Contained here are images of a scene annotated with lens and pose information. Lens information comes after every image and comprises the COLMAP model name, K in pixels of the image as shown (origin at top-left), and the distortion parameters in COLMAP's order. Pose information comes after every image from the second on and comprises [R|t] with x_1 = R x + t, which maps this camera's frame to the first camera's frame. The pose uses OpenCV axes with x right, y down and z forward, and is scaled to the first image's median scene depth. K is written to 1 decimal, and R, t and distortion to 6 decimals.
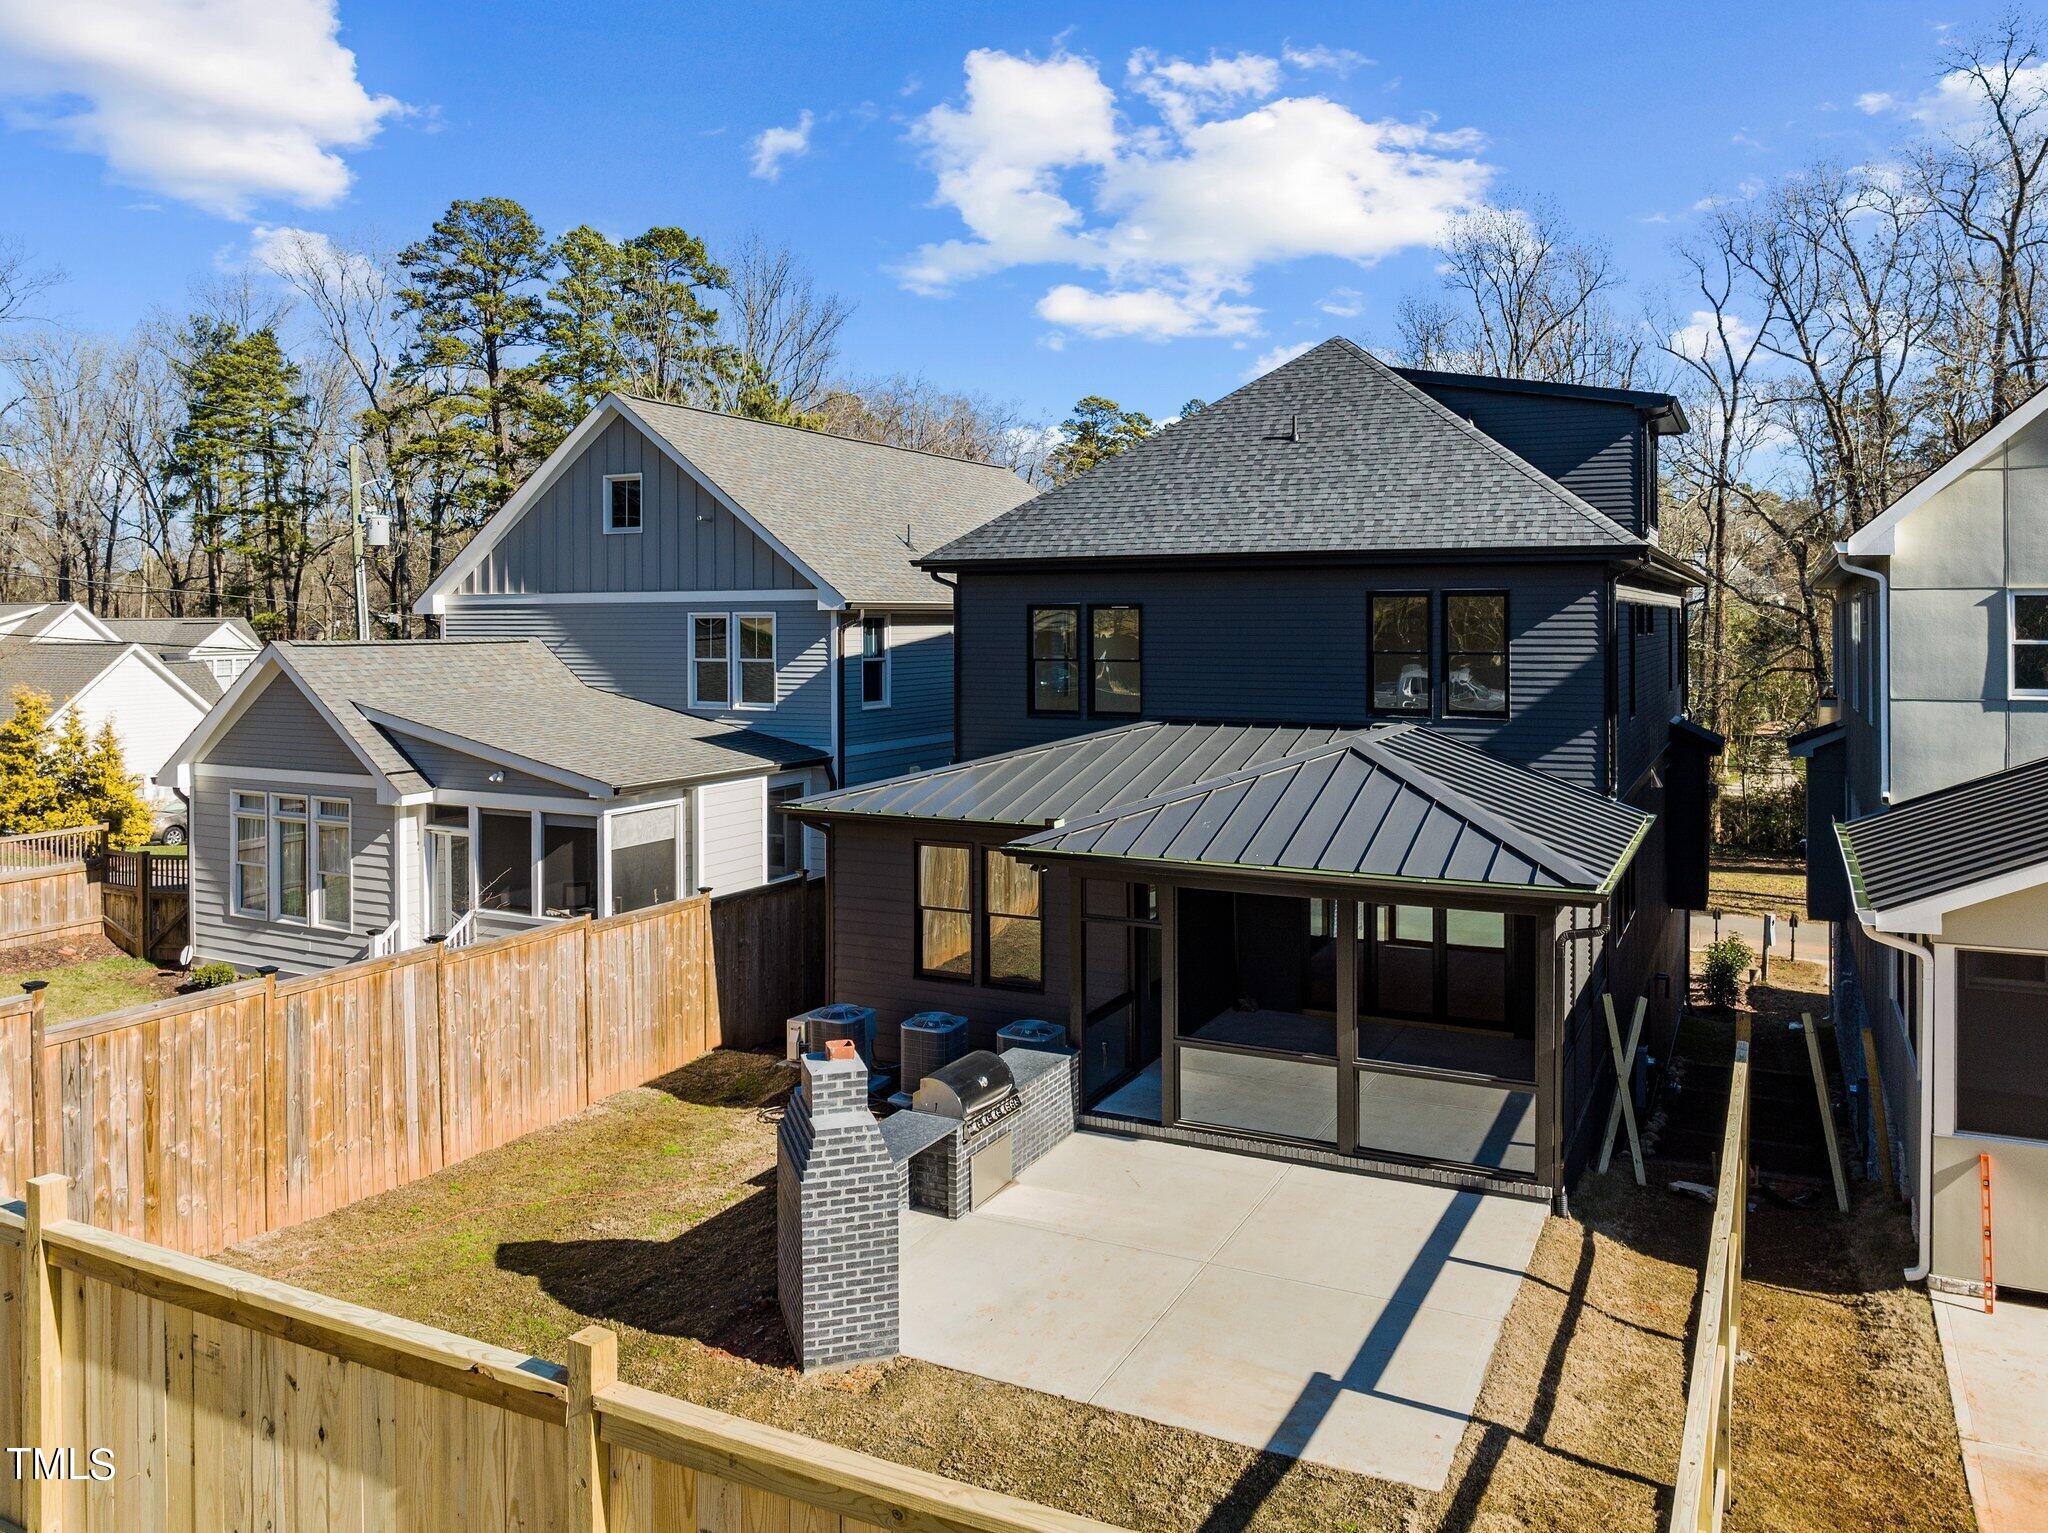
lens RADIAL K [[1489.6, 0, 1021.0], [0, 1489.6, 769.0], [0, 0, 1]] dist [-0.032470, 0.003085]
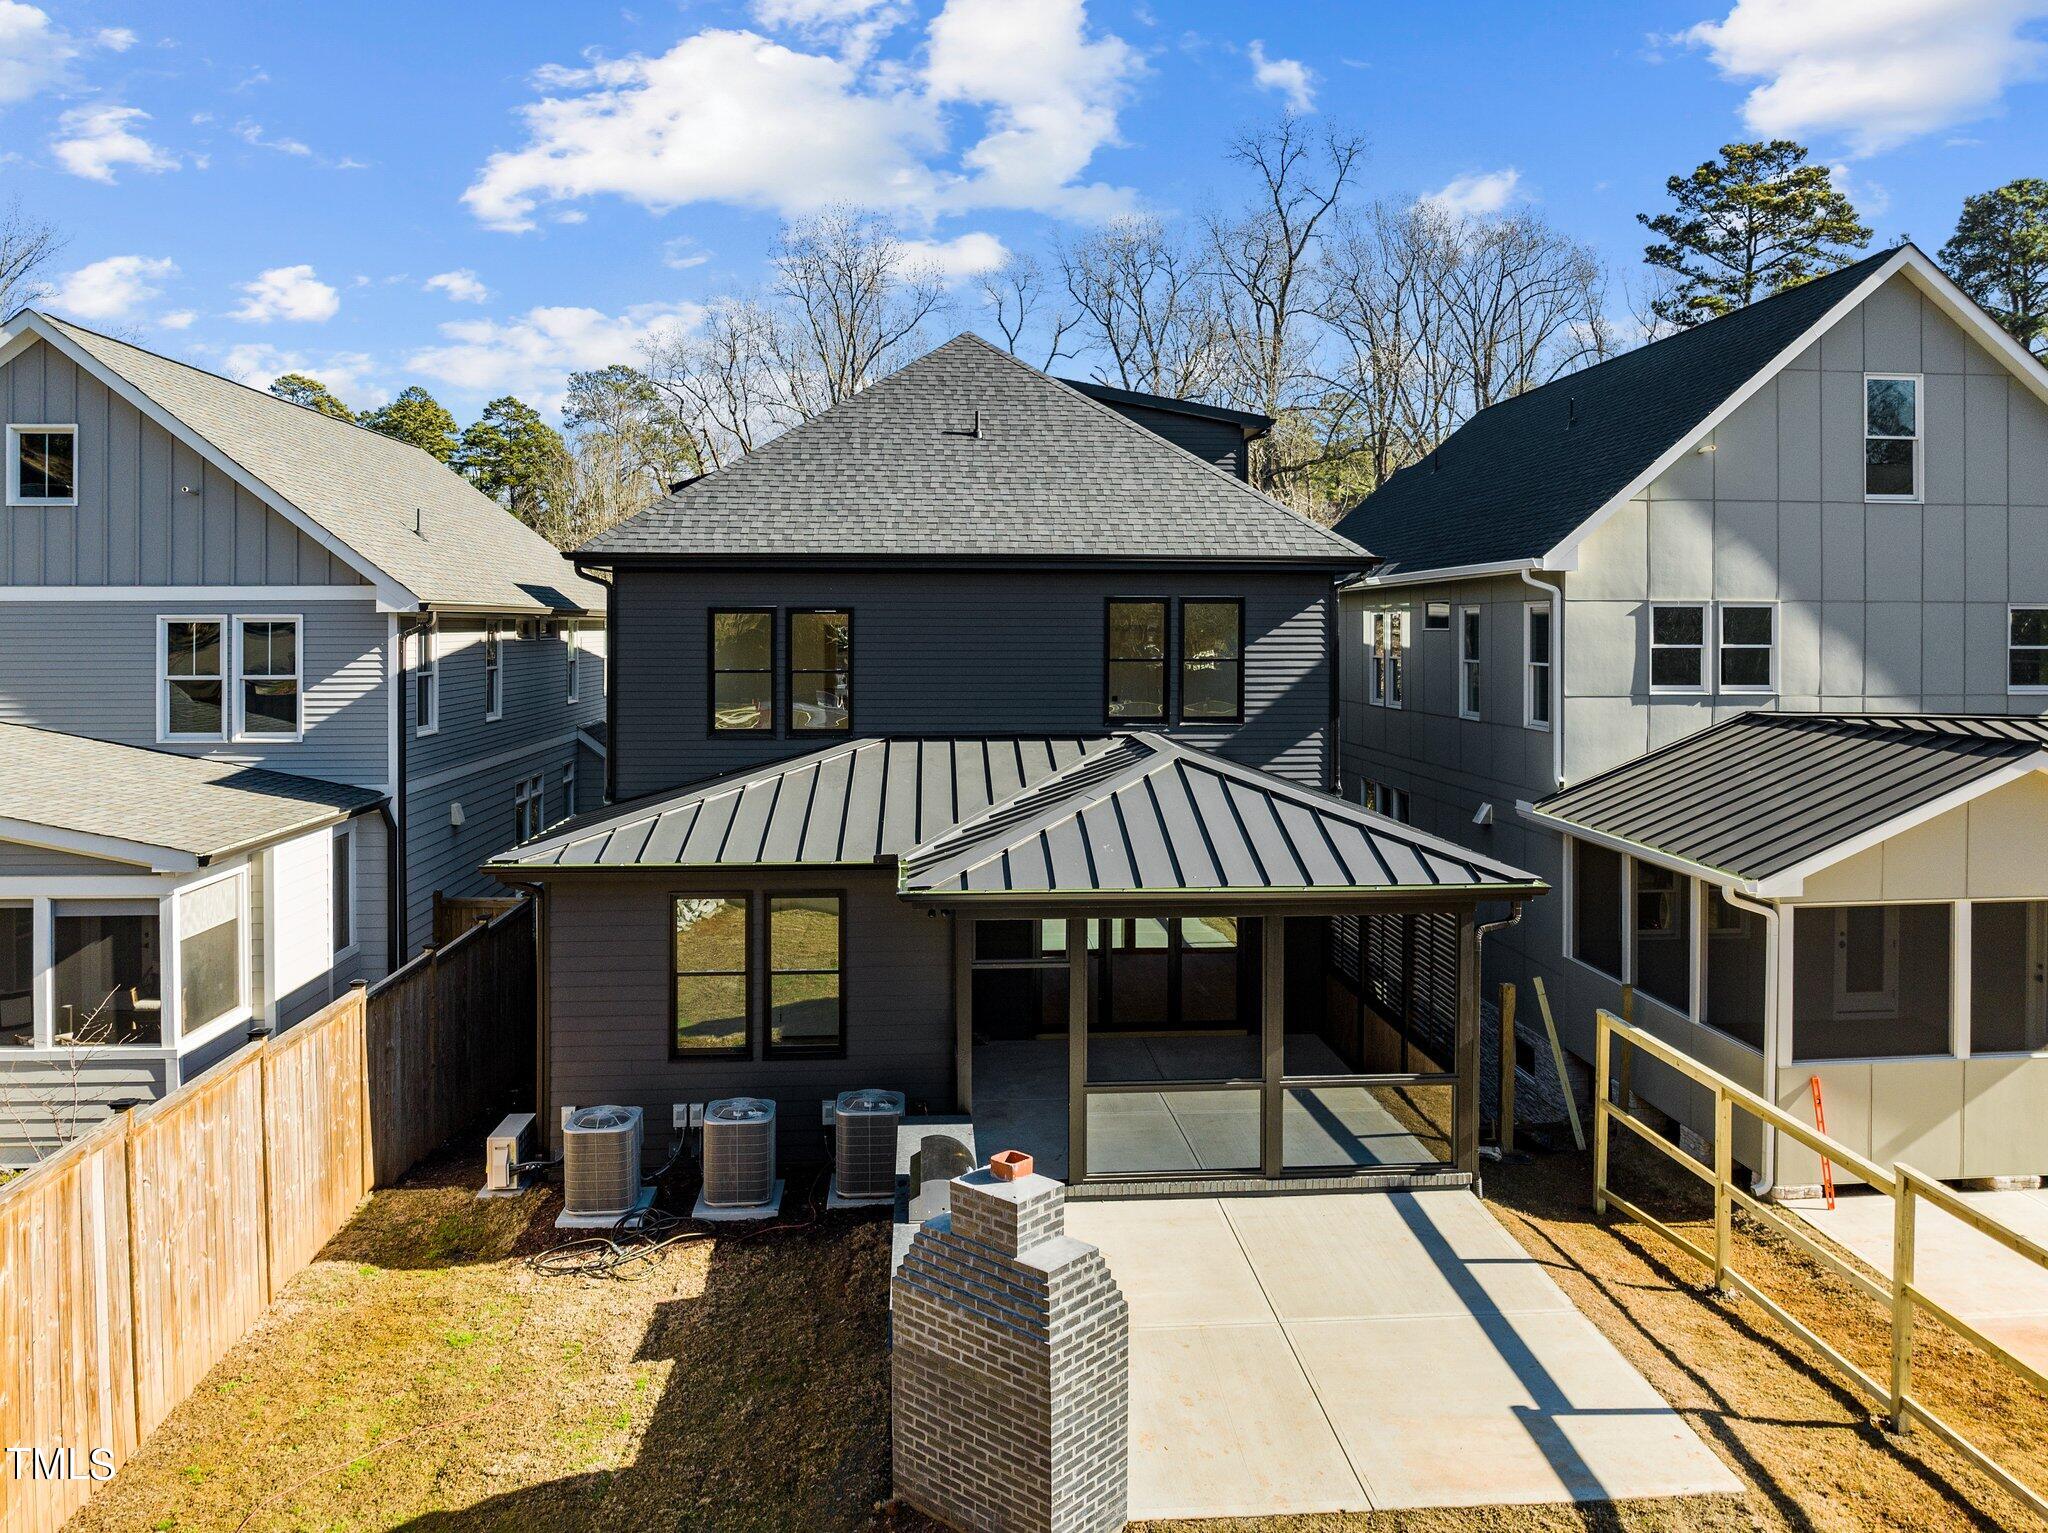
lens RADIAL K [[1499.0, 0, 1027.7], [0, 1499.0, 758.1], [0, 0, 1]] dist [-0.049348, 0.024751]
pose [[0.856182, -0.041987, 0.514965, -0.343387], [0.047859, 0.998852, 0.001870, -0.019951], [-0.514453, 0.023045, 0.857209, 0.202785]]
